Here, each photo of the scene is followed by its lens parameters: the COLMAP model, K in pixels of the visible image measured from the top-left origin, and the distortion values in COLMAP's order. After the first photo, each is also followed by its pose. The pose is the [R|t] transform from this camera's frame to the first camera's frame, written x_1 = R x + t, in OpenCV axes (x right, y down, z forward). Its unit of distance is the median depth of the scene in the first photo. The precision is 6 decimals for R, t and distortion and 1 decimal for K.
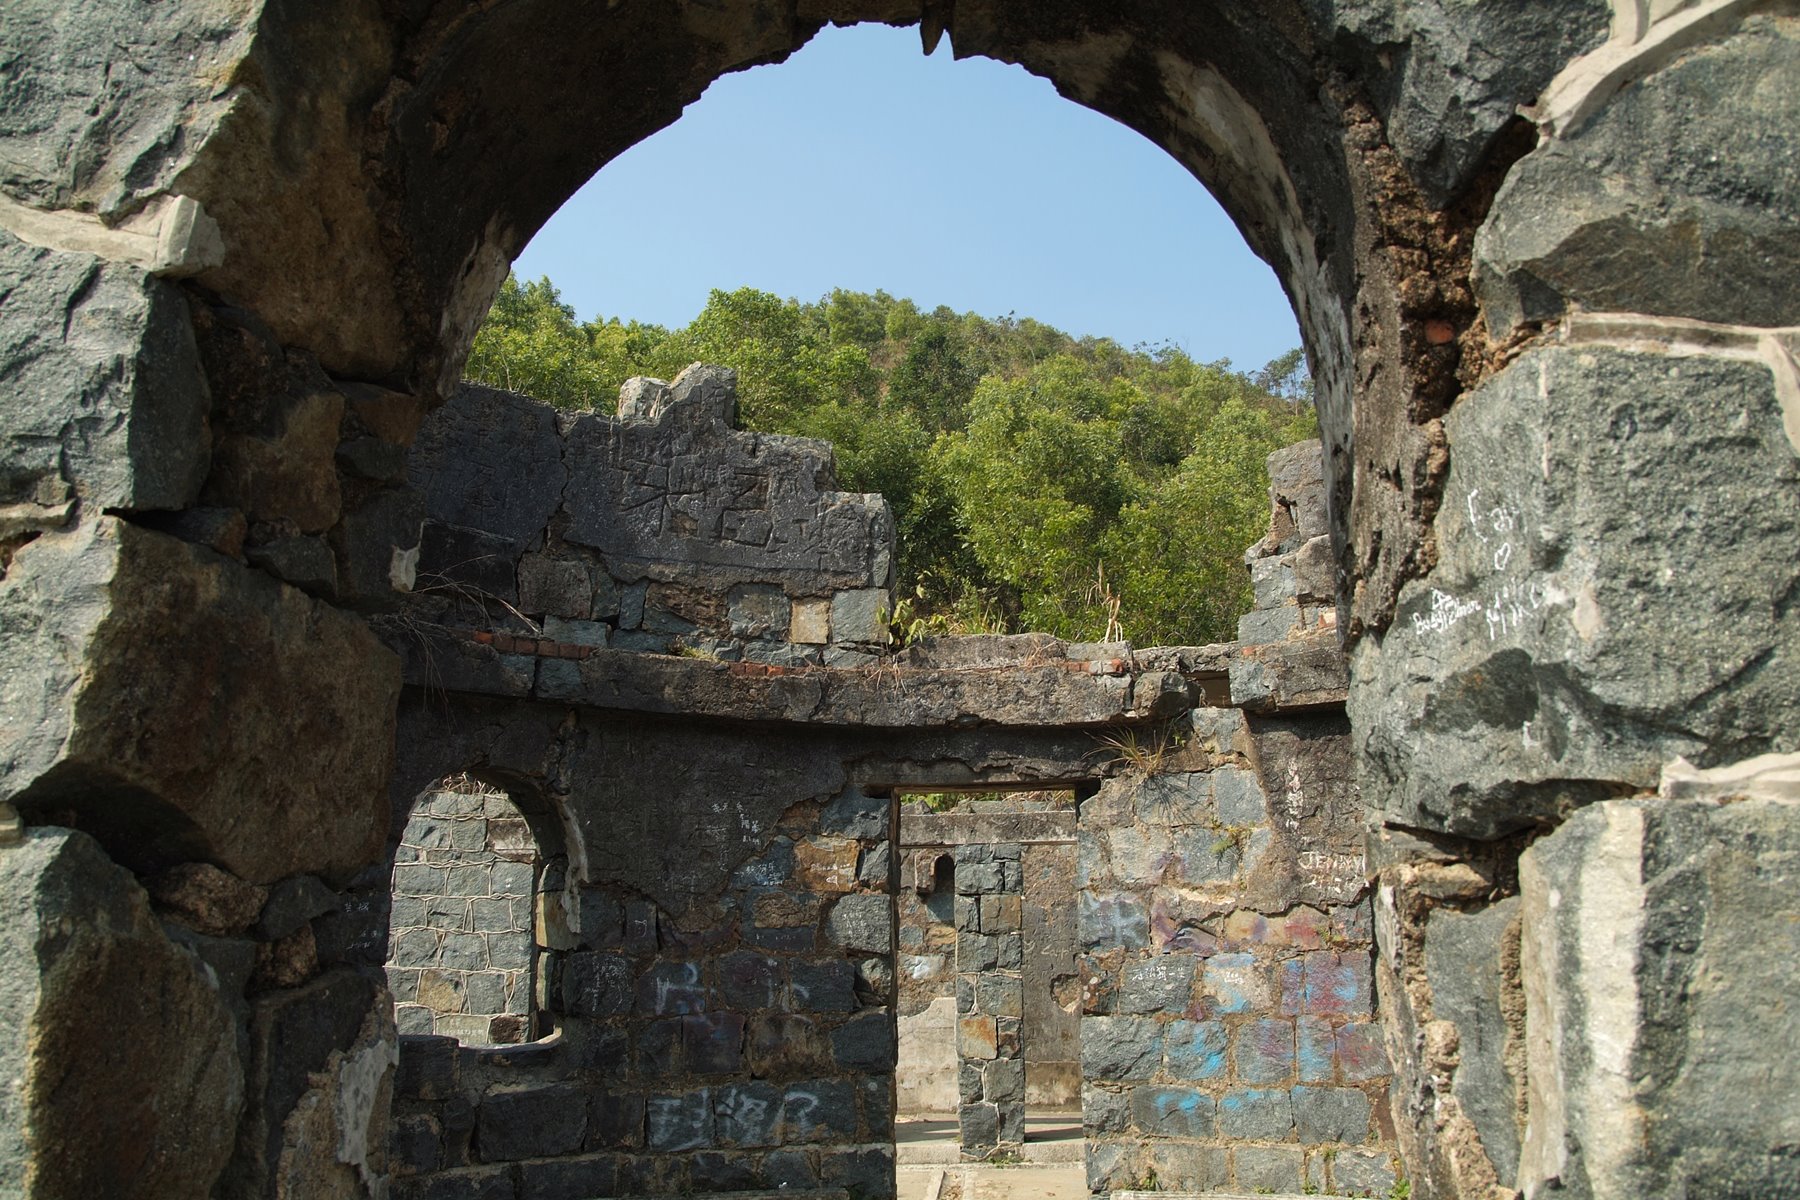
lens RADIAL K [[1459.1, 0, 906.7], [0, 1459.1, 617.2], [0, 0, 1]] dist [-0.130340, 0.125320]
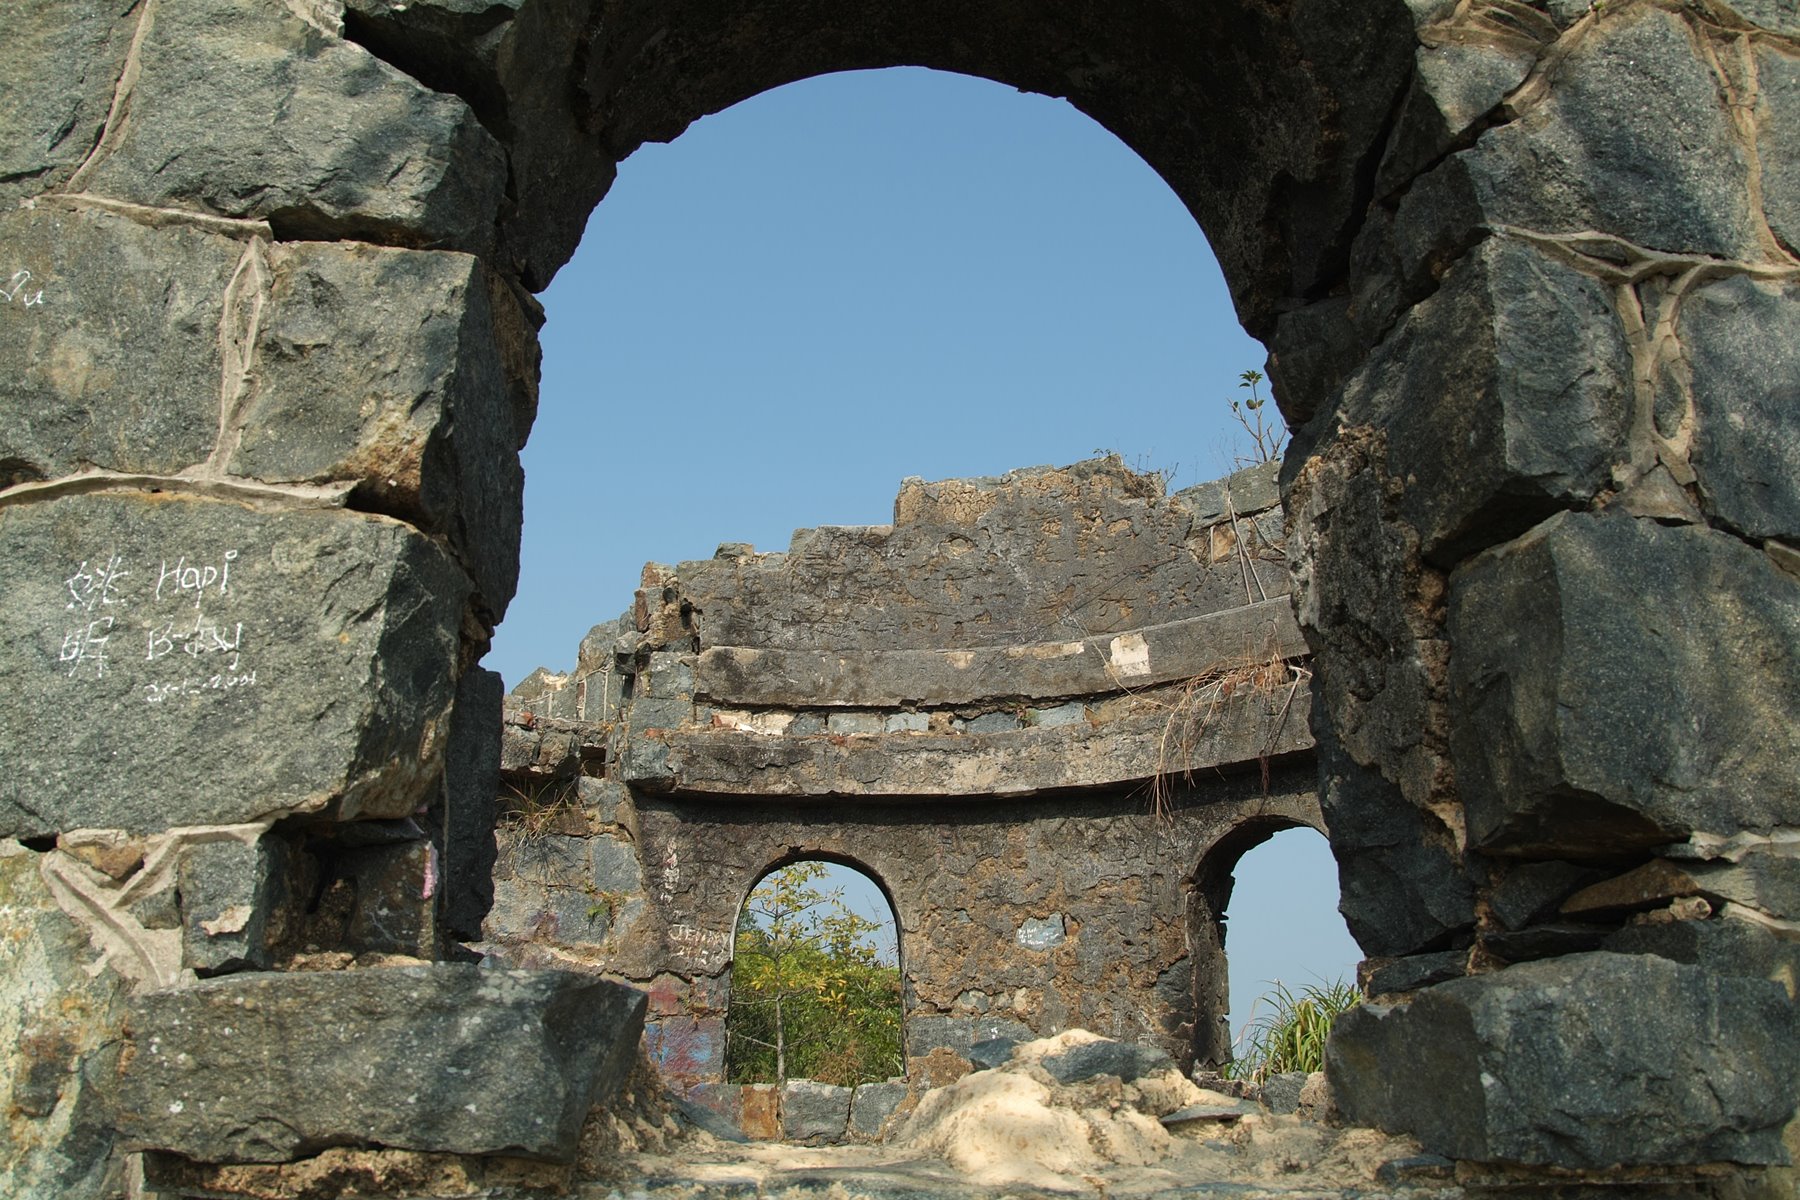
lens RADIAL K [[1459.1, 0, 906.7], [0, 1459.1, 617.2], [0, 0, 1]] dist [-0.130340, 0.125320]
pose [[0.603486, 0.265851, 0.751750, -0.485661], [-0.185811, 0.963715, -0.191646, 0.112681], [-0.775422, -0.024028, 0.630986, 0.175695]]
